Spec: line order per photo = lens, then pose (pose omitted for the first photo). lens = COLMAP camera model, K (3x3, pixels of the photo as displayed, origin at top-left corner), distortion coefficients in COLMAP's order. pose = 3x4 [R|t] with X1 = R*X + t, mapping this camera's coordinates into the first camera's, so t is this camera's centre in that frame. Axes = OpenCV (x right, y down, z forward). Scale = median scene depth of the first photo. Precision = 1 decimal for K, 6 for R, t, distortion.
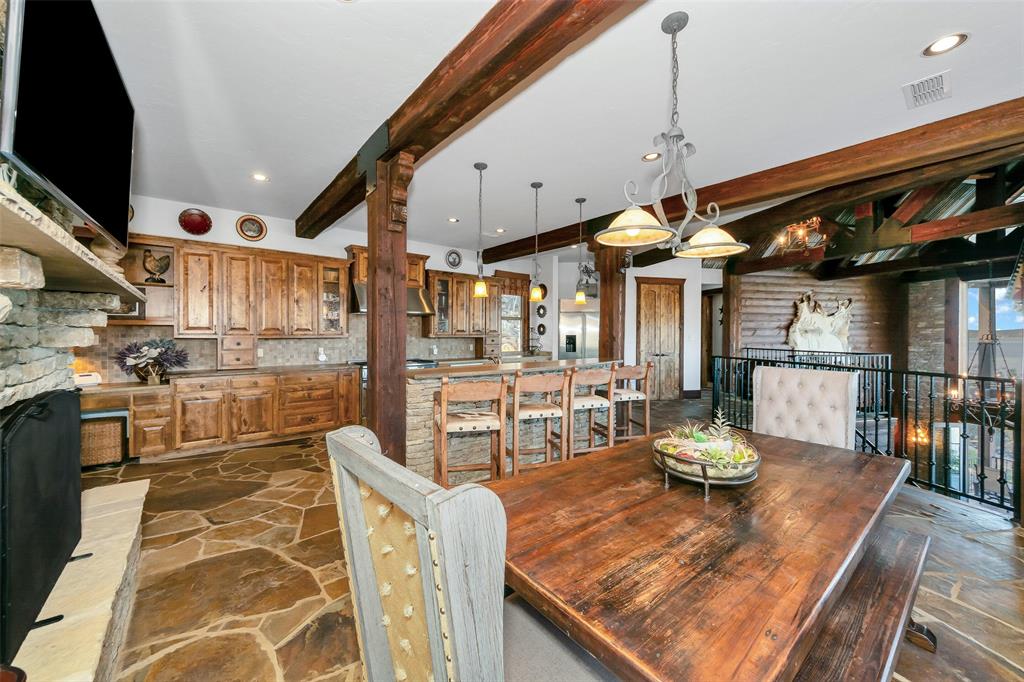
lens RADIAL K [[382.8, 0, 509.9], [0, 382.8, 342.8], [0, 0, 1]] dist [0.000438, -0.000082]
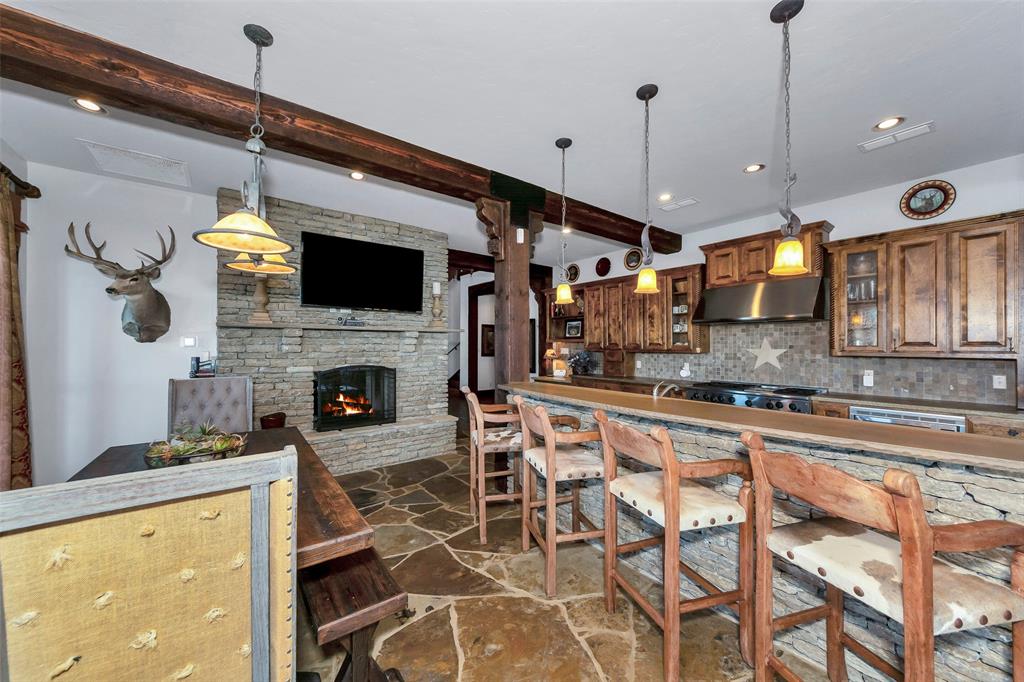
lens RADIAL K [[382.8, 0, 509.9], [0, 382.8, 342.8], [0, 0, 1]] dist [0.000438, -0.000082]
pose [[-0.065238, -0.013930, -0.997772, 0.401802], [-0.030879, 0.999452, -0.011935, -0.010313], [0.997392, 0.030031, -0.065633, 0.517093]]
